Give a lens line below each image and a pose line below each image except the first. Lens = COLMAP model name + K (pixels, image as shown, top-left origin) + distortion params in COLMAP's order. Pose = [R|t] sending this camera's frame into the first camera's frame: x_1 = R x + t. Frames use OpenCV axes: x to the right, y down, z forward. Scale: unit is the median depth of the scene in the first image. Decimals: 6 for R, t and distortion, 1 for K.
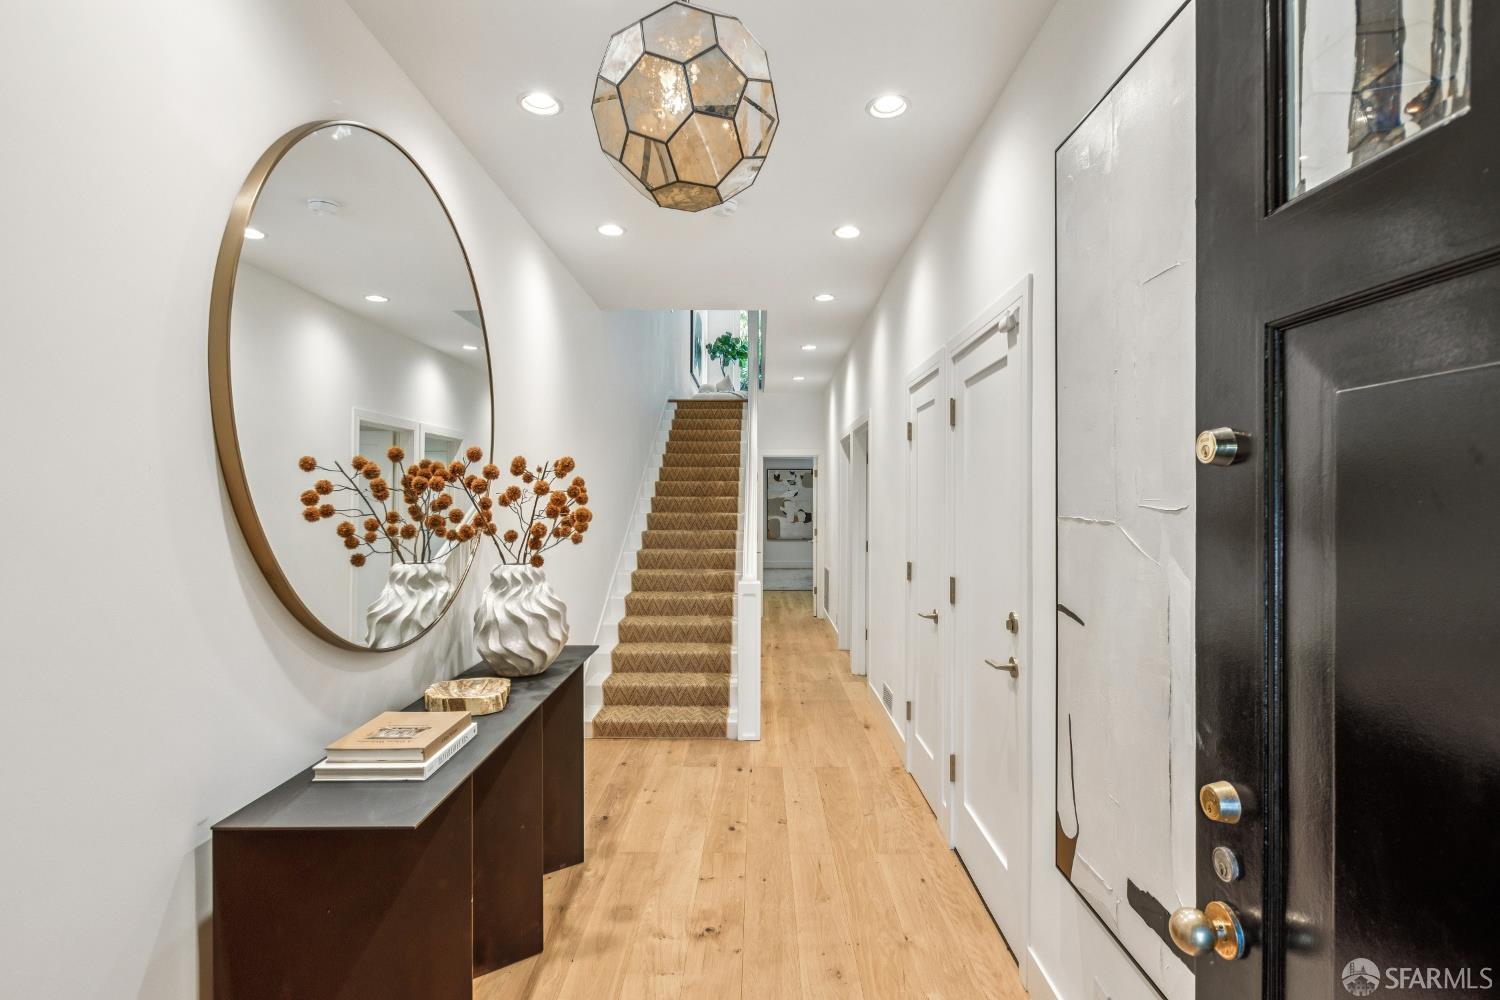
lens RADIAL K [[744.5, 0, 751.5], [0, 744.5, 506.2], [0, 0, 1]] dist [-0.006444, 0.002961]
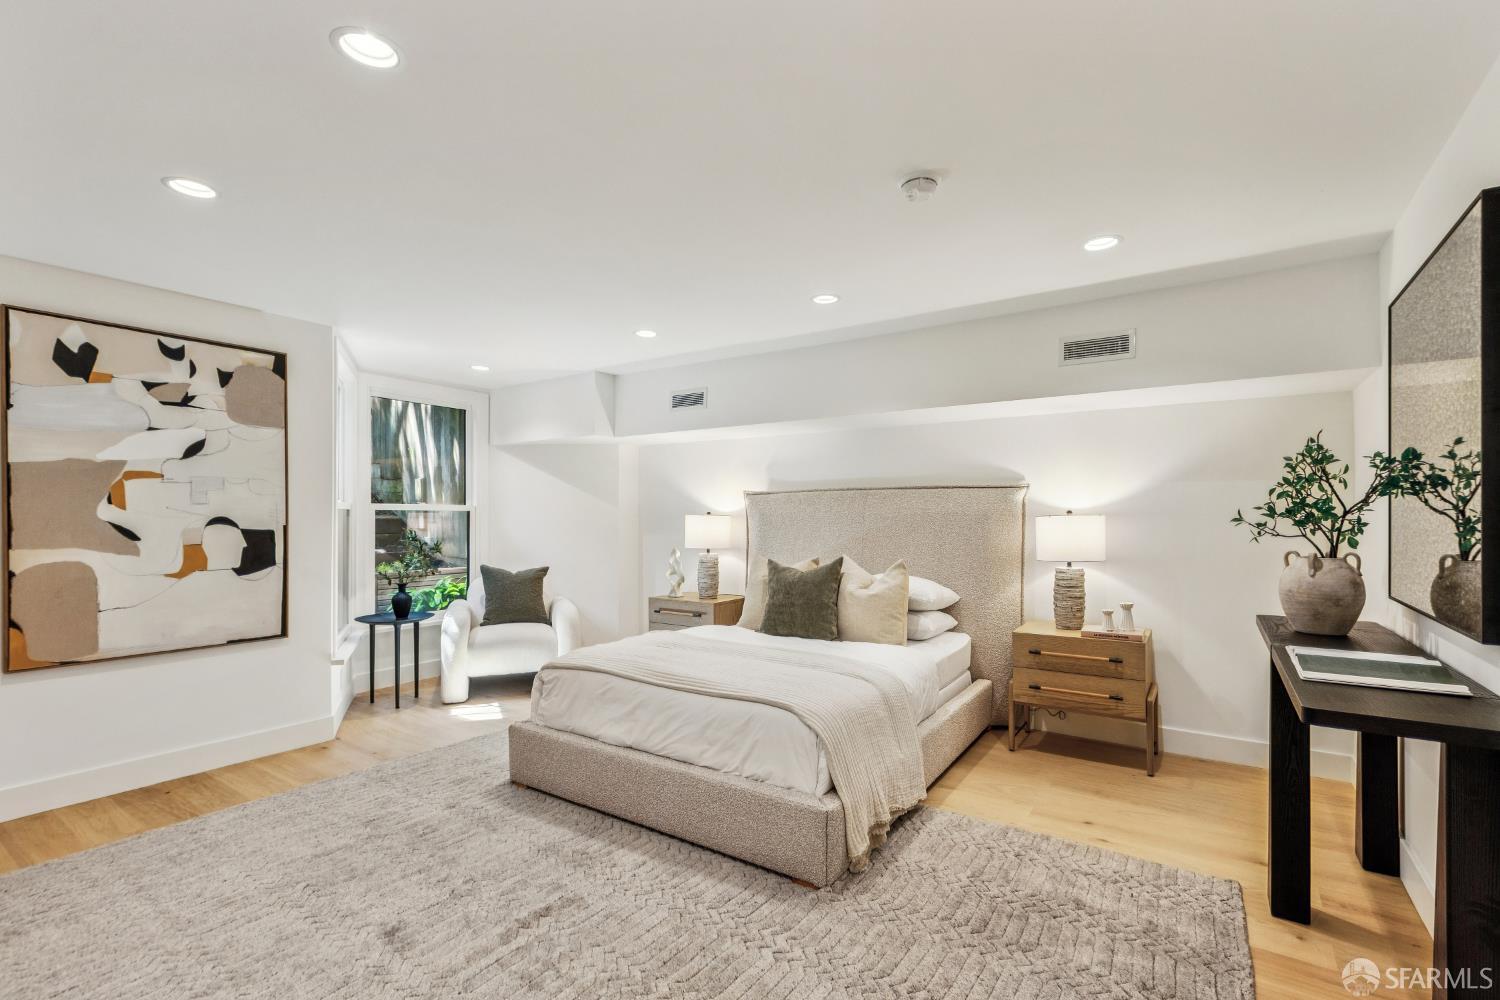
lens RADIAL K [[674.1, 0, 752.4], [0, 674.1, 509.3], [0, 0, 1]] dist [0.003832, 0.000444]
pose [[0.546188, 0.002711, 0.837658, -0.032759], [0.004203, 0.999973, -0.005977, 0.006878], [-0.837652, 0.006785, 0.546162, 1.277071]]
